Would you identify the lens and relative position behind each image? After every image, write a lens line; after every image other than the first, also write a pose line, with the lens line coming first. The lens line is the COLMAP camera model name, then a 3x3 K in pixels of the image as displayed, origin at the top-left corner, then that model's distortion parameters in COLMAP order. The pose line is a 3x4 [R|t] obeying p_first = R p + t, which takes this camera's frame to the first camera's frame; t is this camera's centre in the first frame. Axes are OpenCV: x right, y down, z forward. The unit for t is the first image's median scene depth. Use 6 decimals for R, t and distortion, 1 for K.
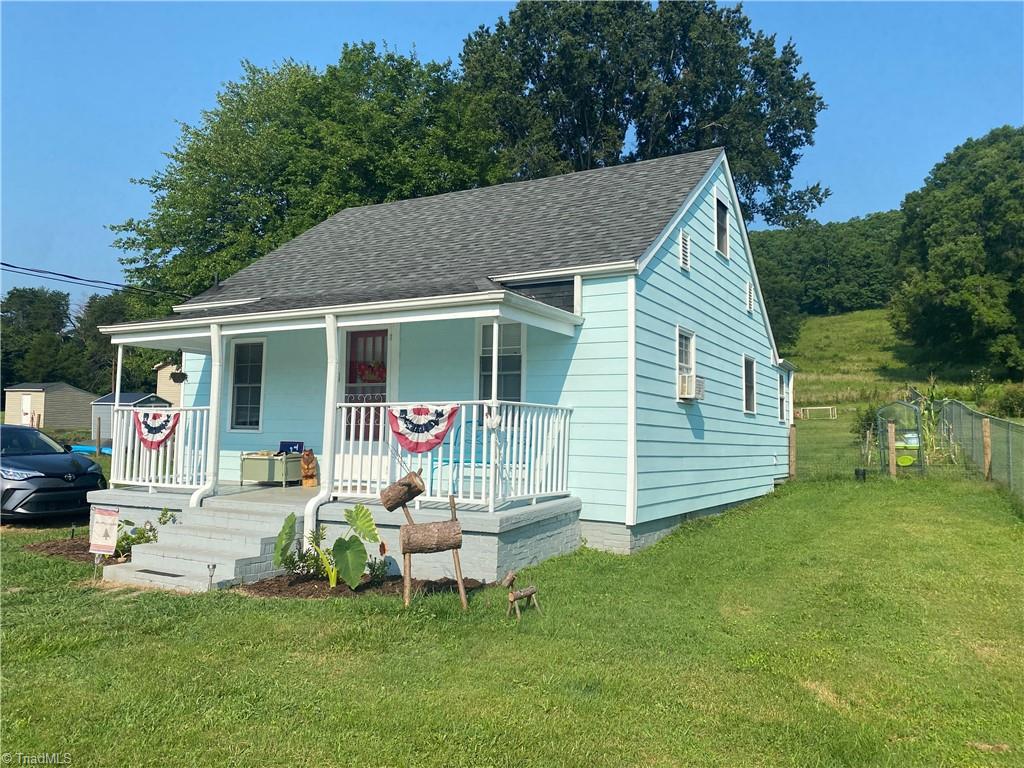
lens RADIAL K [[816.2, 0, 512.0], [0, 816.2, 384.0], [0, 0, 1]] dist [0.048981, -0.003298]
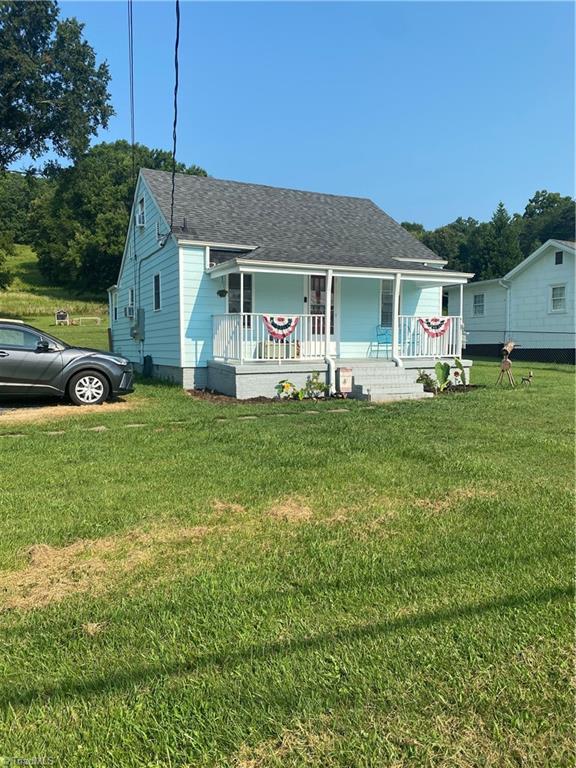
lens RADIAL K [[612.2, 0, 288.0], [0, 612.2, 384.0], [0, 0, 1]] dist [0.048981, -0.003298]
pose [[0.570697, -0.069501, 0.818214, -1.377481], [-0.040698, 0.992793, 0.112717, 0.026031], [-0.820151, -0.097627, 0.563756, 0.251623]]
